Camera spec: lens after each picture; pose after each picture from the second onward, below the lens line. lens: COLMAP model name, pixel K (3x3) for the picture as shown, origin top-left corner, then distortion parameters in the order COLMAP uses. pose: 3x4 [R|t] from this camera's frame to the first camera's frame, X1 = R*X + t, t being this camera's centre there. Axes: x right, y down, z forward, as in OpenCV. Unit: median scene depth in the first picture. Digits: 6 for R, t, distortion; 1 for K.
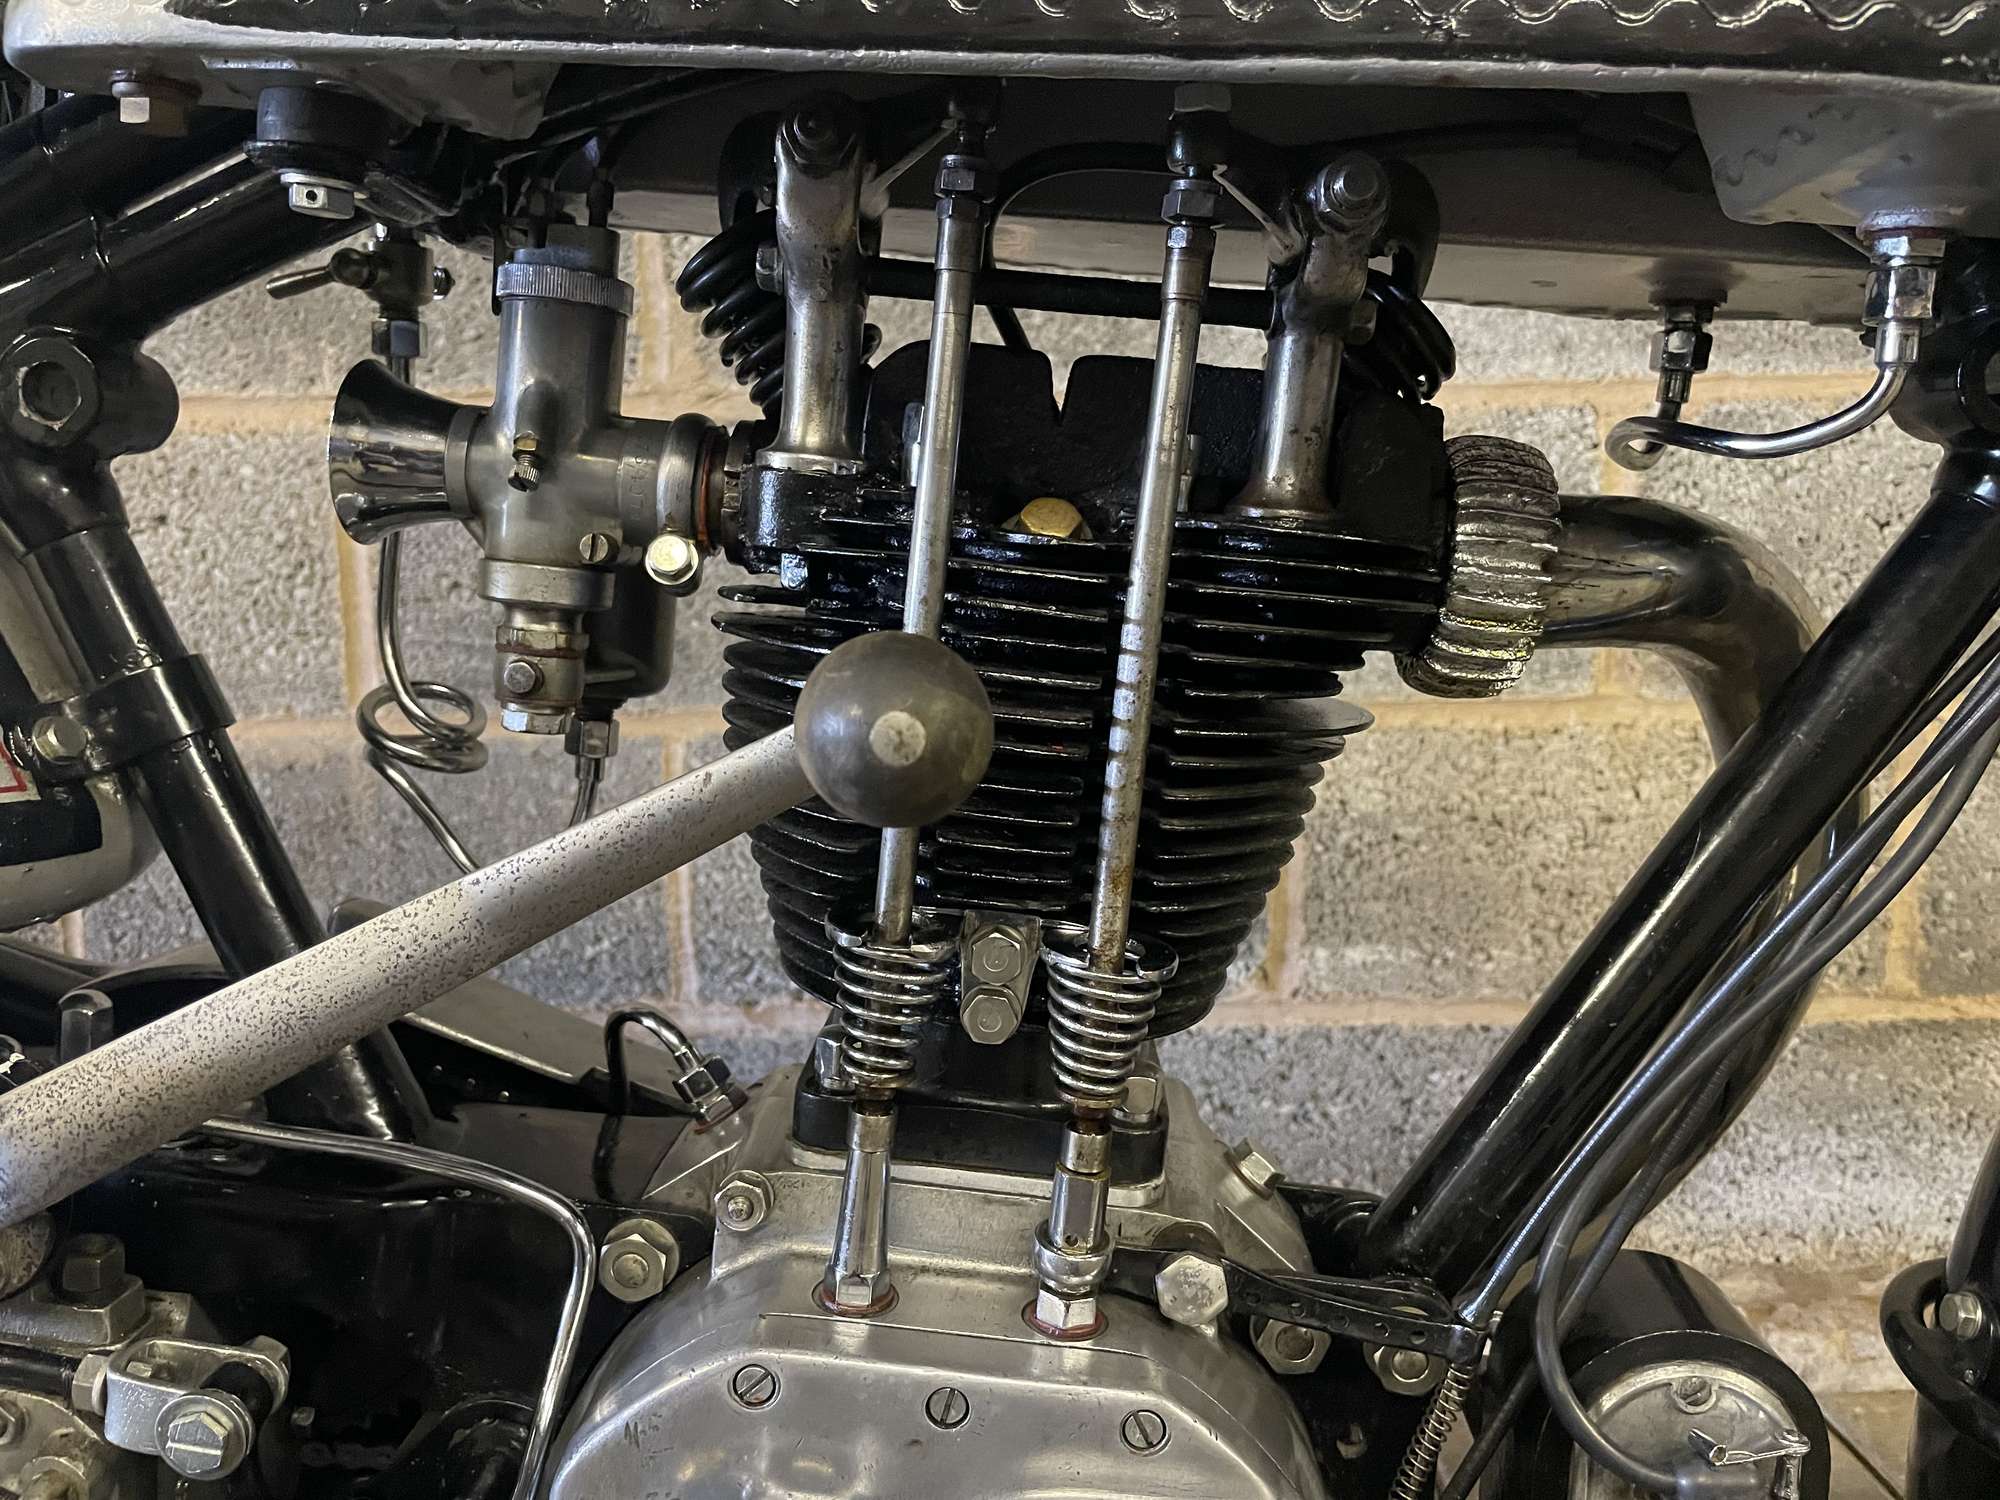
lens RADIAL K [[1540.5, 0, 1008.4], [0, 1540.5, 742.7], [0, 0, 1]] dist [0.078748, -0.112741]
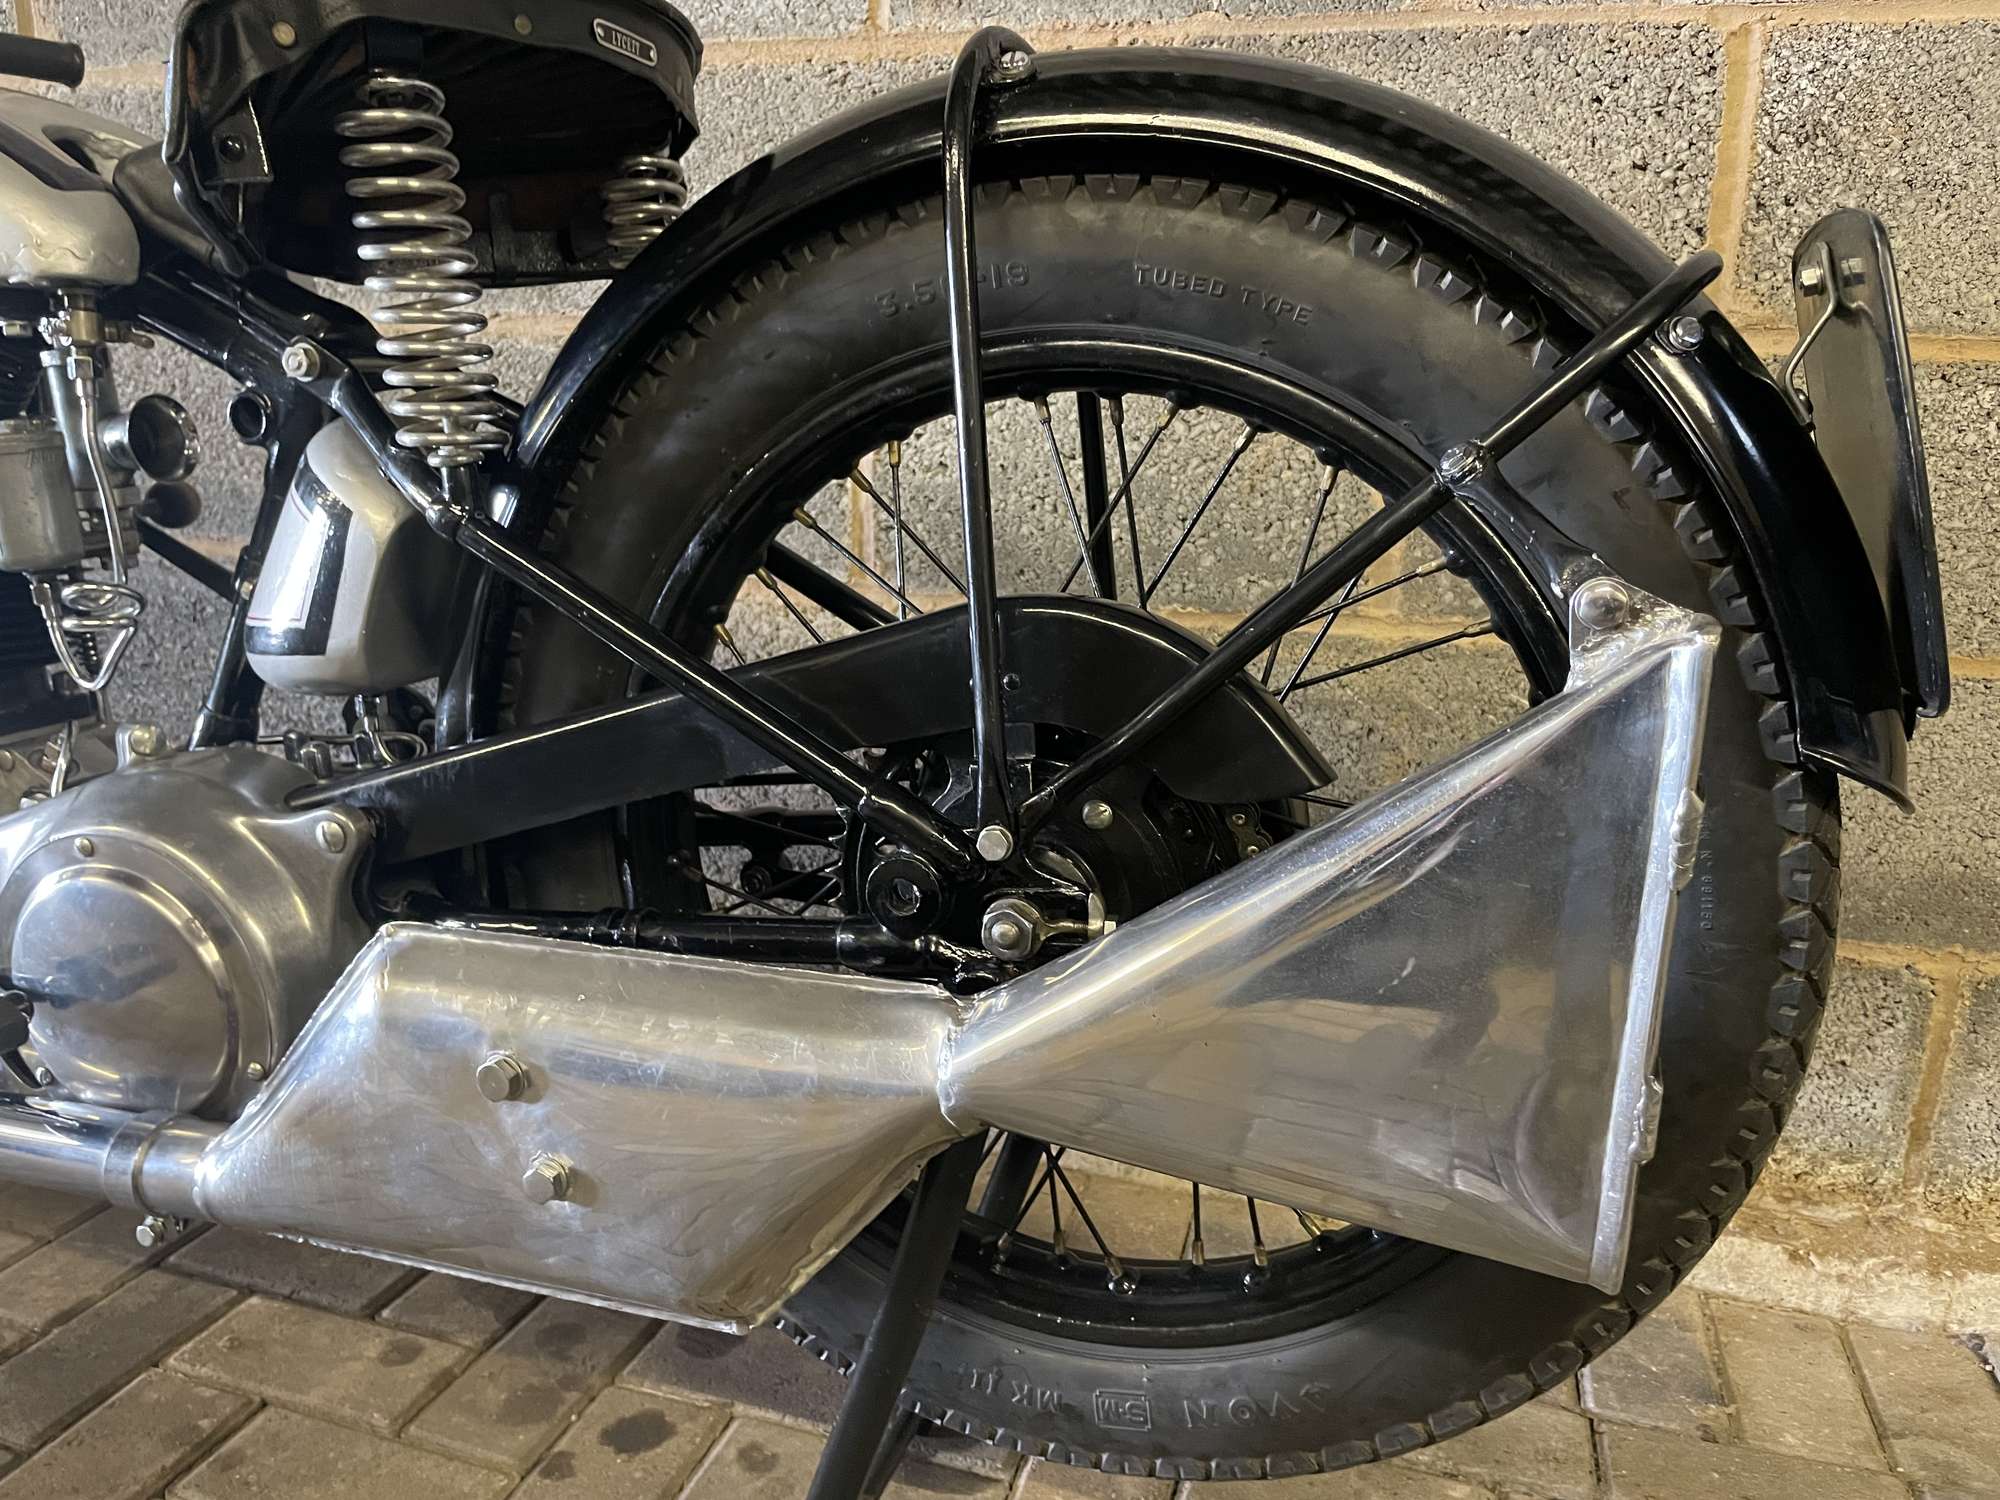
lens RADIAL K [[1534.4, 0, 975.3], [0, 1534.4, 754.5], [0, 0, 1]] dist [0.087872, -0.130578]
pose [[0.951082, 0.111611, -0.288073, 0.841365], [-0.075940, 0.988311, 0.132191, -0.064909], [0.299460, -0.103848, 0.948440, -0.151884]]
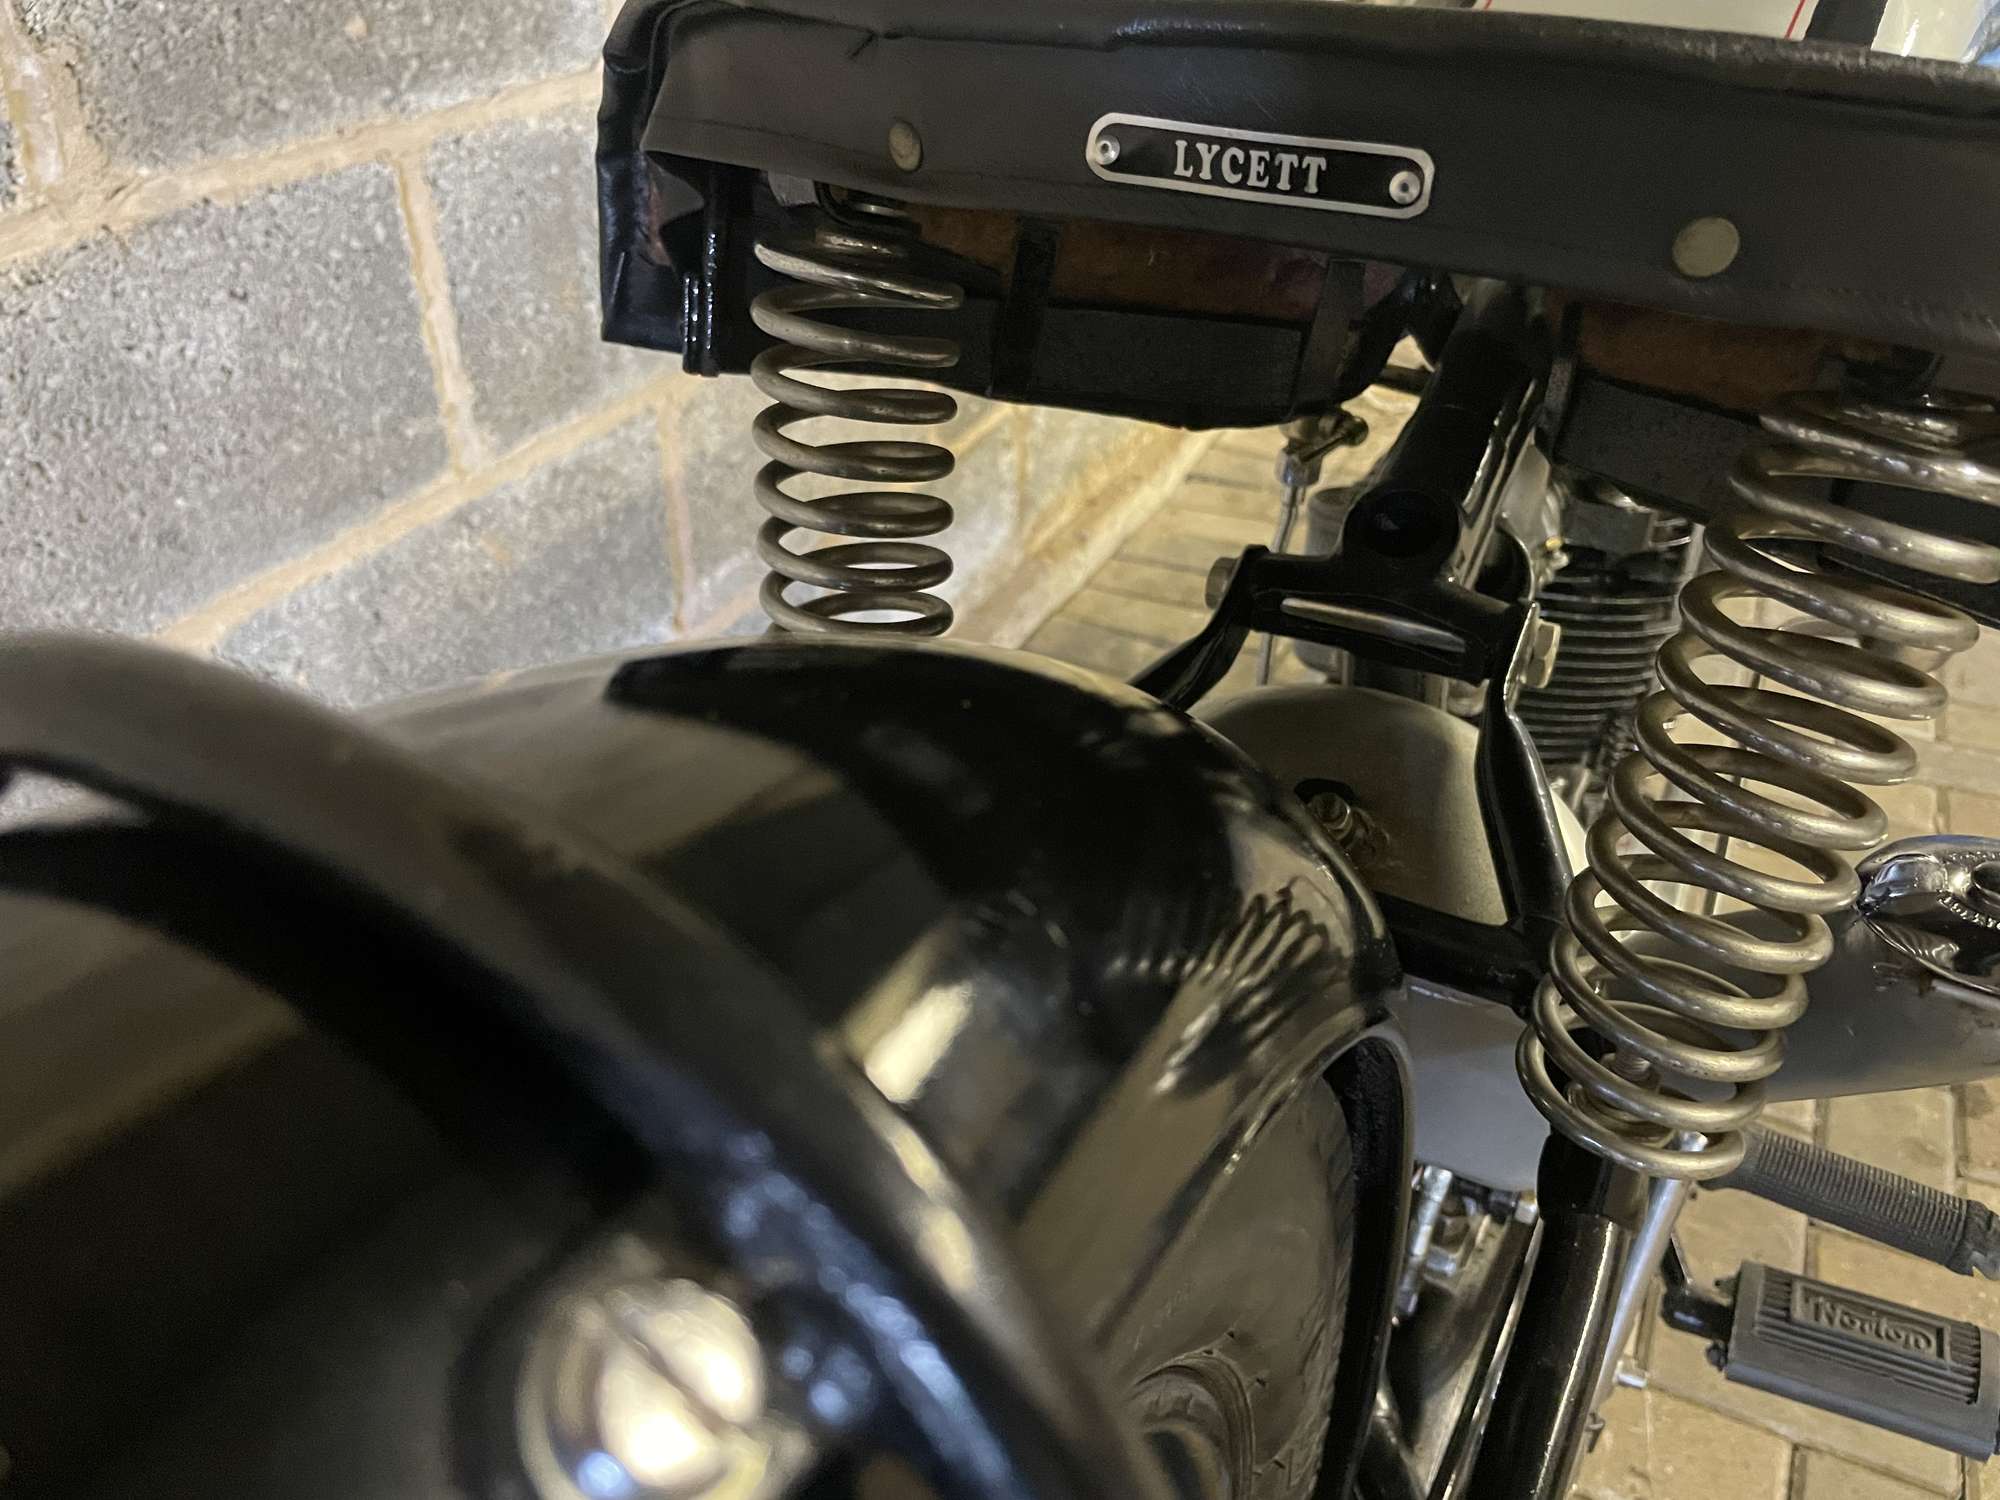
lens RADIAL K [[1548.6, 0, 978.0], [0, 1548.6, 761.4], [0, 0, 1]] dist [0.071754, -0.114199]
pose [[0.444601, -0.475956, 0.758812, -0.663594], [0.106510, 0.869226, 0.482806, -0.291885], [-0.889374, -0.133835, 0.437153, 0.299127]]
